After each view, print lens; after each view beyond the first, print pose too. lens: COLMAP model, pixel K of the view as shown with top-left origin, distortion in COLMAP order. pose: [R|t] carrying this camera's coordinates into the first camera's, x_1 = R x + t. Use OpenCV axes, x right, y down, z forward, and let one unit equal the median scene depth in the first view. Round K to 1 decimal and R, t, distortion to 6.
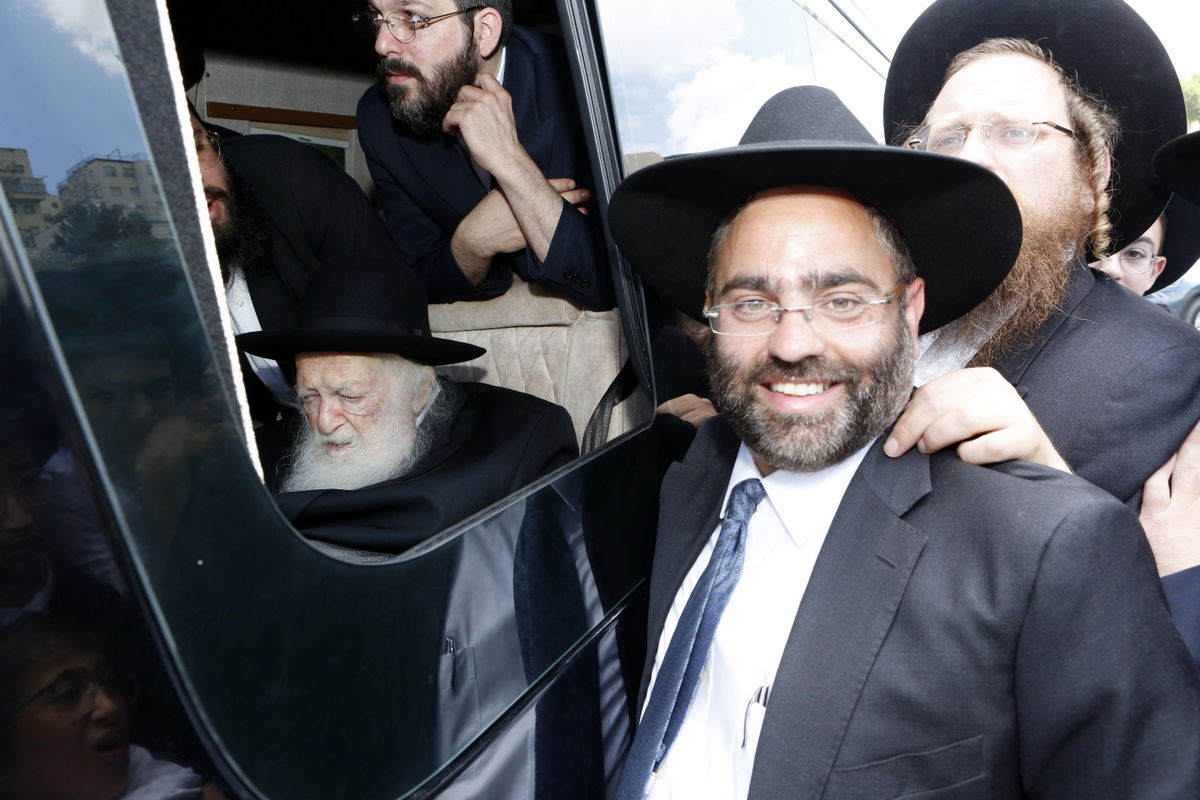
lens RADIAL K [[844.6, 0, 674.0], [0, 844.6, 406.1], [0, 0, 1]] dist [-0.138988, 0.088463]
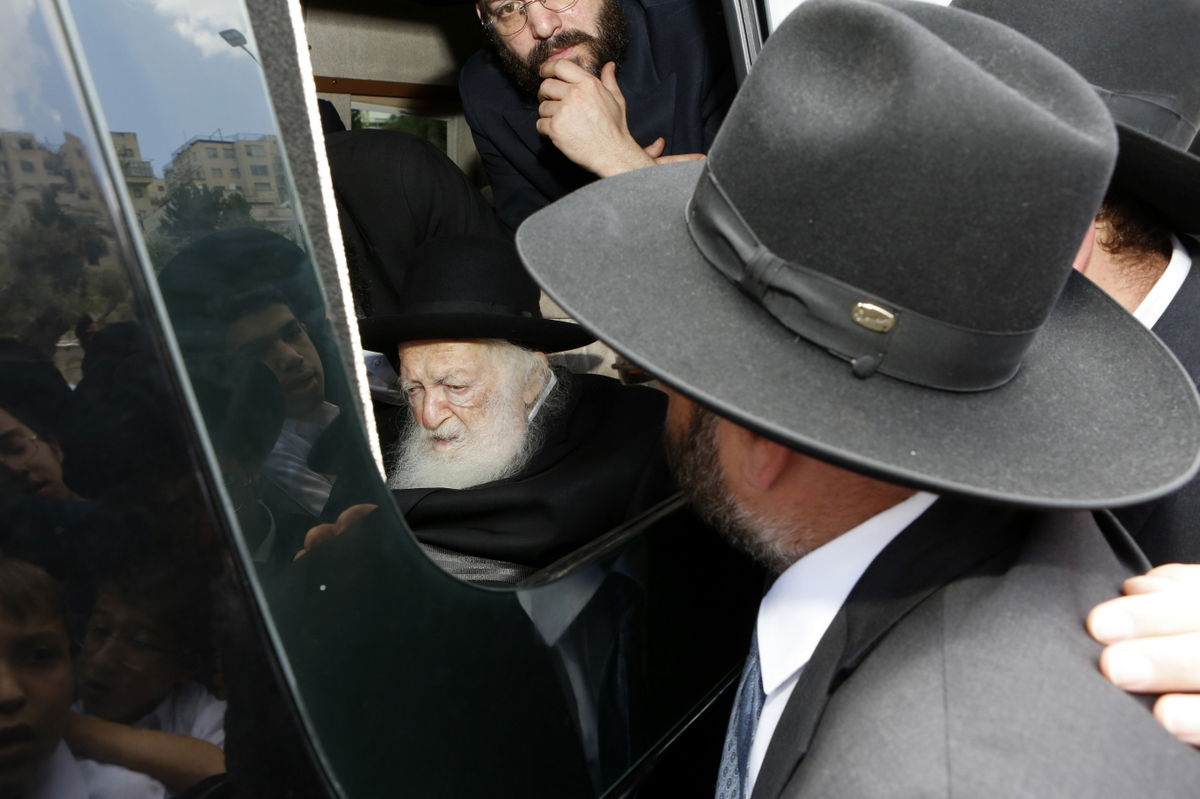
lens RADIAL K [[847.6, 0, 602.7], [0, 847.6, 401.7], [0, 0, 1]] dist [-0.118599, 0.089421]
pose [[0.987289, 0.012067, -0.158479, -0.078103], [-0.009790, 0.999837, 0.015141, -0.010374], [0.158636, -0.013397, 0.987246, 0.089900]]
